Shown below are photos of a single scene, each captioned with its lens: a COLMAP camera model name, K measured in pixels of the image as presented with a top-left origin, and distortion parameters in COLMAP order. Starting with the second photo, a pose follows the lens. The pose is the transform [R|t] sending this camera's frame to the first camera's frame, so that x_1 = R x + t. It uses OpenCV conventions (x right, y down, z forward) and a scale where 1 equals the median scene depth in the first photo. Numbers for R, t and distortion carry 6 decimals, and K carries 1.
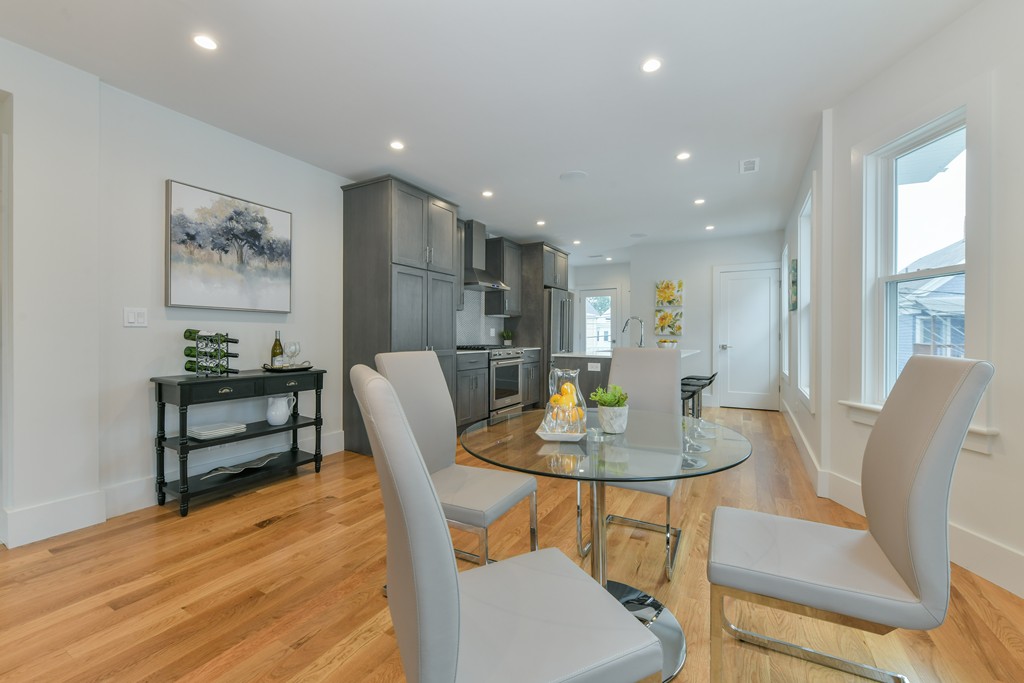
lens RADIAL K [[412.2, 0, 512.2], [0, 412.2, 340.7], [0, 0, 1]] dist [-0.000921, -0.000302]
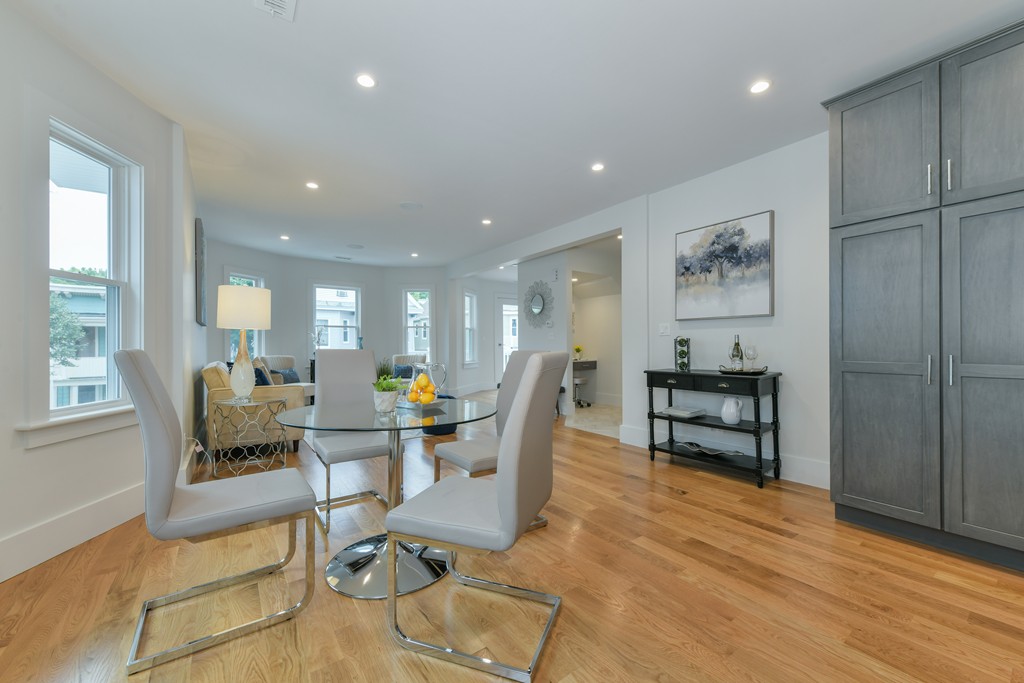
lens RADIAL K [[397.0, 0, 515.6], [0, 397.0, 346.6], [0, 0, 1]] dist [-0.001341, -0.000136]
pose [[-0.413771, 0.001109, -0.910380, 0.570022], [-0.004448, 0.999985, 0.003240, 0.004635], [0.910370, 0.005390, -0.413760, 0.887656]]
